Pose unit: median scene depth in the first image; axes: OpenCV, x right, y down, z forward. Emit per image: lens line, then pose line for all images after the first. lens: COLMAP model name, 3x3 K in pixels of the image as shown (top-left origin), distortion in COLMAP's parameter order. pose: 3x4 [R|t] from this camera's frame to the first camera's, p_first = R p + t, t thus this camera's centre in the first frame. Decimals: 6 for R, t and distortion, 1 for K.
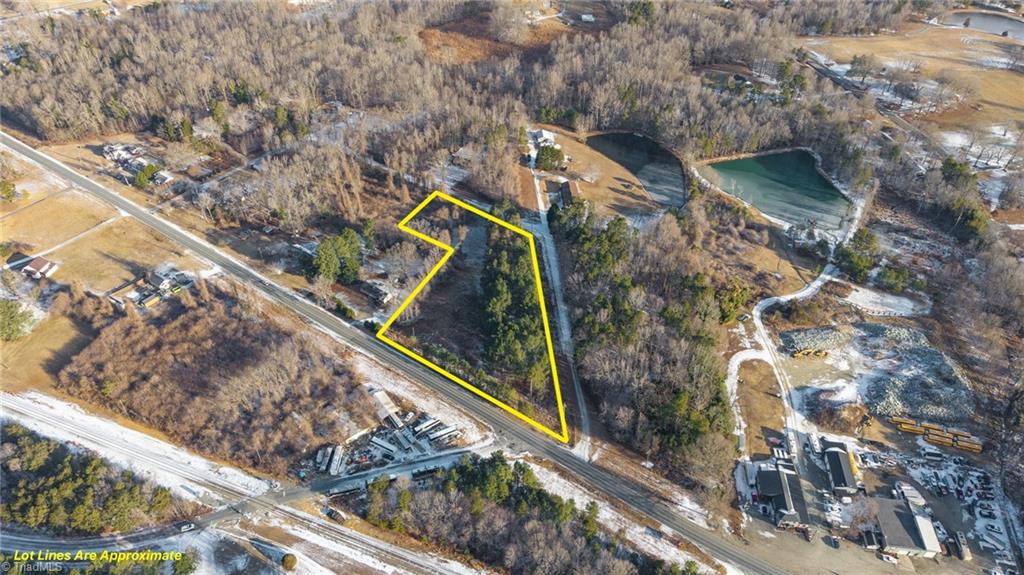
lens RADIAL K [[699.4, 0, 508.7], [0, 699.4, 285.9], [0, 0, 1]] dist [0.022158, -0.023619]
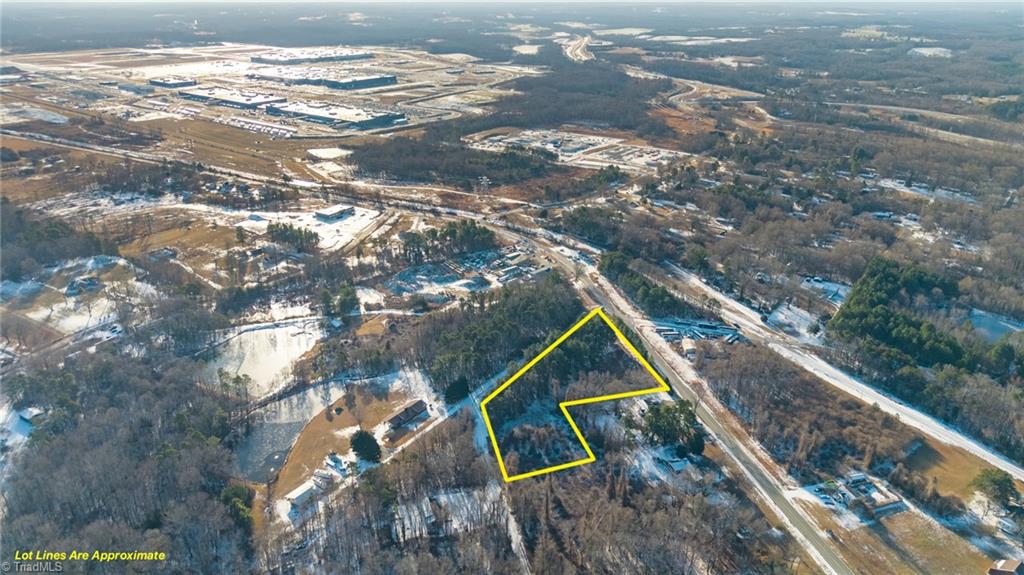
lens RADIAL K [[699.4, 0, 508.7], [0, 699.4, 285.9], [0, 0, 1]] dist [0.022158, -0.023619]
pose [[-0.762872, -0.259100, 0.592362, -0.721543], [0.417622, 0.501952, 0.757388, -1.186624], [-0.493576, 0.825174, -0.274720, 1.428201]]
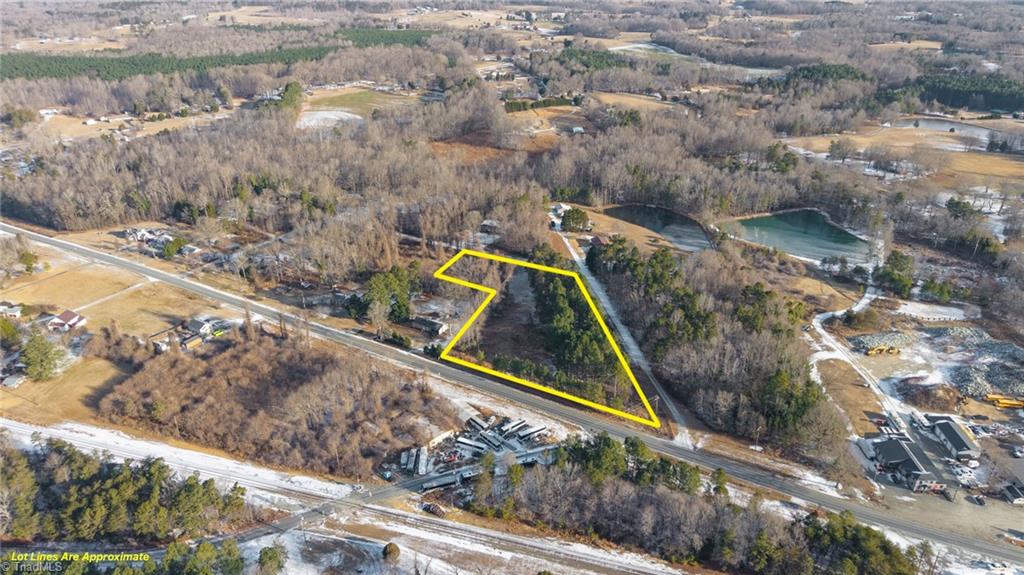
lens RADIAL K [[699.4, 0, 508.7], [0, 699.4, 285.9], [0, 0, 1]] dist [0.022158, -0.023619]
pose [[0.996577, -0.047235, 0.067840, -0.161975], [0.062798, 0.966281, -0.249714, 0.229356], [-0.053758, 0.253120, 0.965940, 0.055769]]
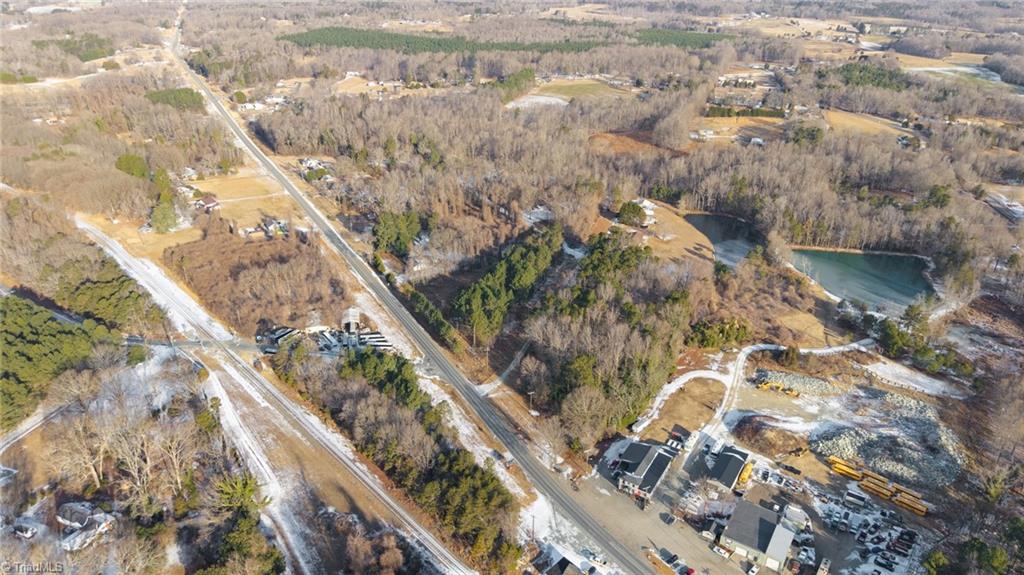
lens RADIAL K [[699.4, 0, 508.7], [0, 699.4, 285.9], [0, 0, 1]] dist [0.022158, -0.023619]
pose [[0.900738, 0.187391, -0.391861, 0.462543], [-0.282606, 0.937924, -0.201079, 0.261258], [0.329855, 0.291862, 0.897782, 0.034231]]
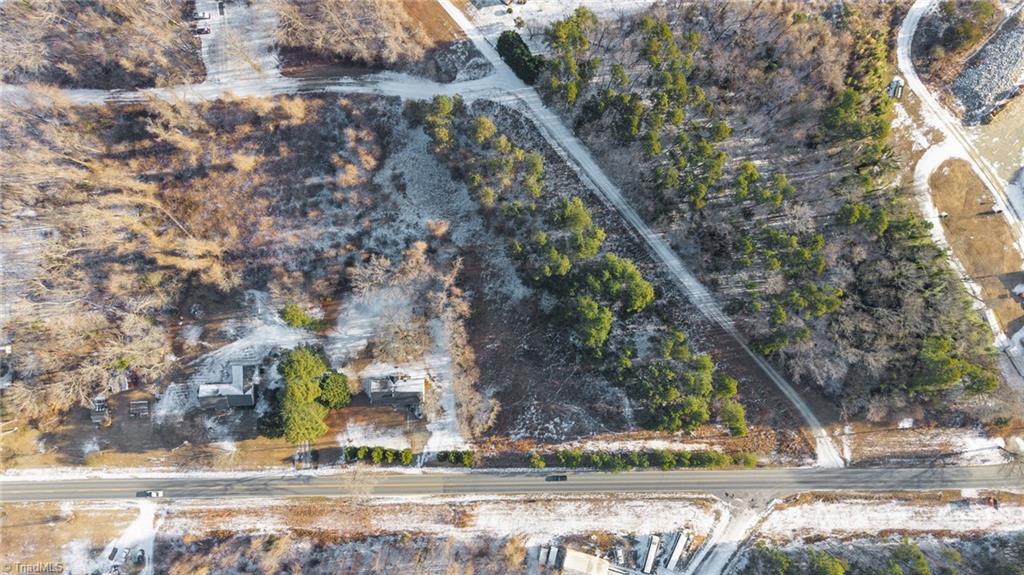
lens RADIAL K [[699.4, 0, 508.7], [0, 699.4, 285.9], [0, 0, 1]] dist [0.022158, -0.023619]
pose [[0.799917, -0.599845, -0.017855, -0.047995], [0.401113, 0.512297, 0.759382, -0.539692], [-0.446364, -0.614605, 0.650400, 0.690645]]
